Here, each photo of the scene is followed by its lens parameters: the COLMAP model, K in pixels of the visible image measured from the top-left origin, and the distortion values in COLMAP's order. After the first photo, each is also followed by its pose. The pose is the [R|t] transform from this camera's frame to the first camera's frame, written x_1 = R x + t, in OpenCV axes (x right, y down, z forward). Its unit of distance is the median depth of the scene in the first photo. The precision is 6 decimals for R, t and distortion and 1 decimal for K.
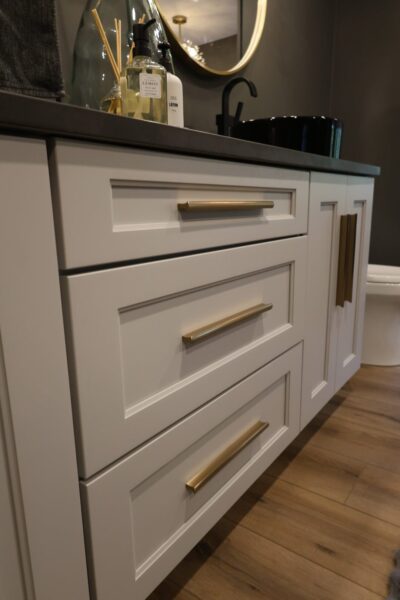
lens RADIAL K [[415.3, 0, 200.6], [0, 415.3, 301.9], [0, 0, 1]] dist [-0.003333, 0.008441]
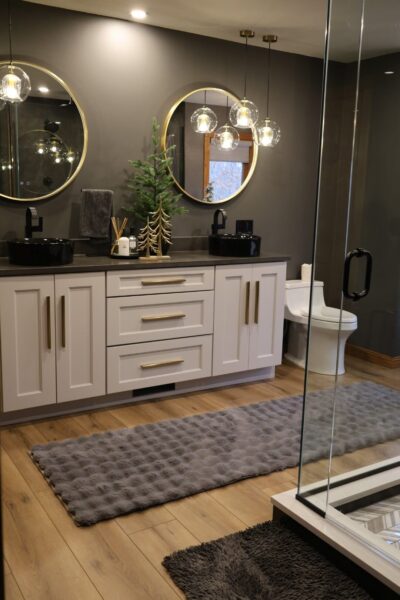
lens RADIAL K [[586.2, 0, 197.6], [0, 586.2, 300.1], [0, 0, 1]] dist [0.018829, 0.000000]
pose [[0.927669, 0.107148, -0.357701, 1.943883], [-0.126139, 0.991555, -0.030114, 0.018687], [0.351454, 0.073055, 0.933351, -3.123554]]
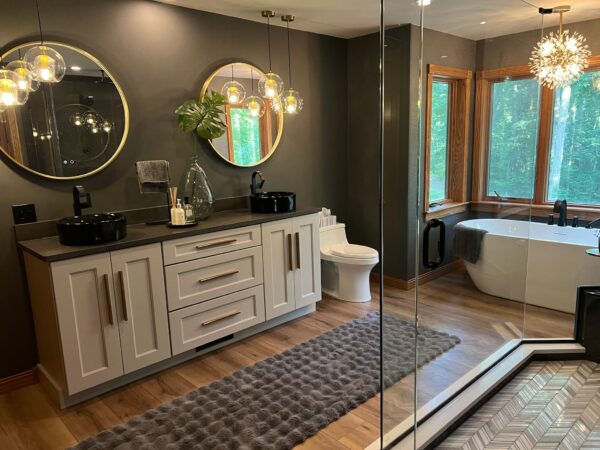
lens RADIAL K [[448.0, 0, 301.3], [0, 448.0, 227.7], [0, 0, 1]] dist [0.052029, -0.051385]
pose [[0.983074, 0.018713, -0.182248, 1.449791], [-0.026020, 0.998947, -0.037783, -0.237796], [0.181350, 0.041886, 0.982526, -2.572878]]
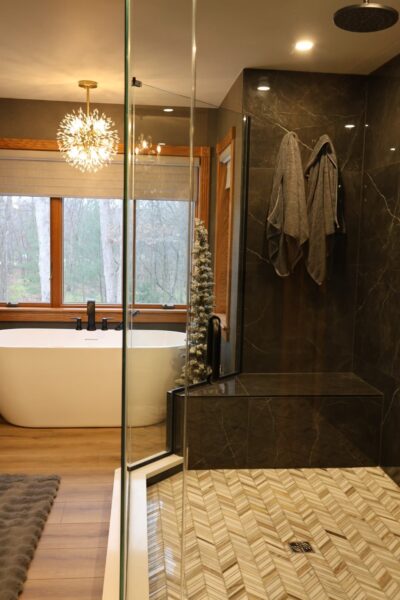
lens RADIAL K [[586.2, 0, 198.1], [0, 586.2, 296.4], [0, 0, 1]] dist [0.018829, 0.000000]
pose [[0.738419, -0.037104, 0.673321, 0.307947], [0.120265, 0.989724, -0.077353, -0.286927], [-0.663531, 0.138096, 0.735293, -1.956489]]
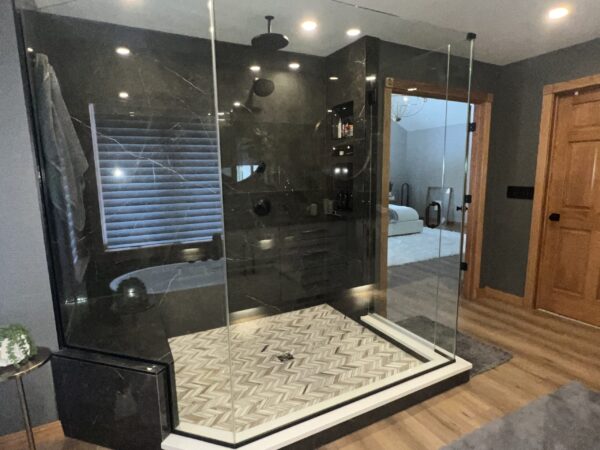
lens RADIAL K [[352.6, 0, 304.8], [0, 352.6, 226.1], [0, 0, 1]] dist [-0.001988, -0.000344]
pose [[-0.900252, -0.034239, 0.434020, 1.353377], [0.135732, 0.925144, 0.354522, -1.333095], [-0.413669, 0.378070, -0.828216, 2.403290]]
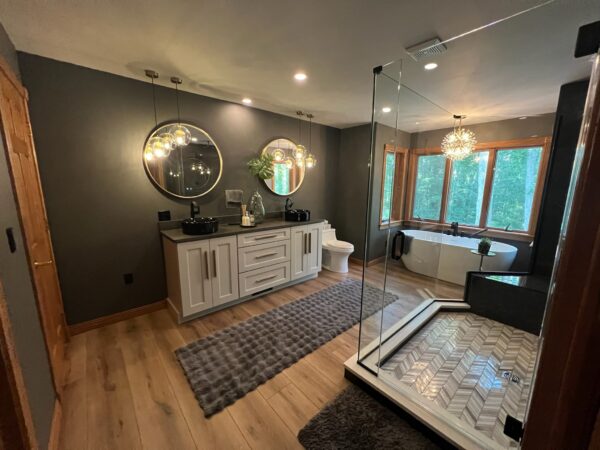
lens RADIAL K [[238.8, 0, 300.4], [0, 238.8, 225.5], [0, 0, 1]] dist [-0.001066, -0.000340]
pose [[0.976609, 0.063435, -0.205455, 1.305190], [-0.075286, 0.995888, -0.050382, -0.259863], [0.201415, 0.064671, 0.977369, -2.442954]]
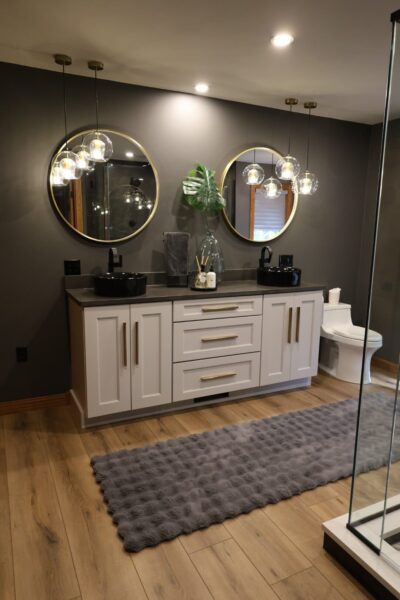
lens RADIAL K [[415.3, 0, 199.6], [0, 415.3, 300.7], [0, 0, 1]] dist [-0.003333, 0.008441]
pose [[0.887227, 0.112219, -0.447477, 1.606546], [-0.137273, 0.990246, -0.023839, -0.181203], [0.440437, 0.082577, 0.893978, -2.524797]]
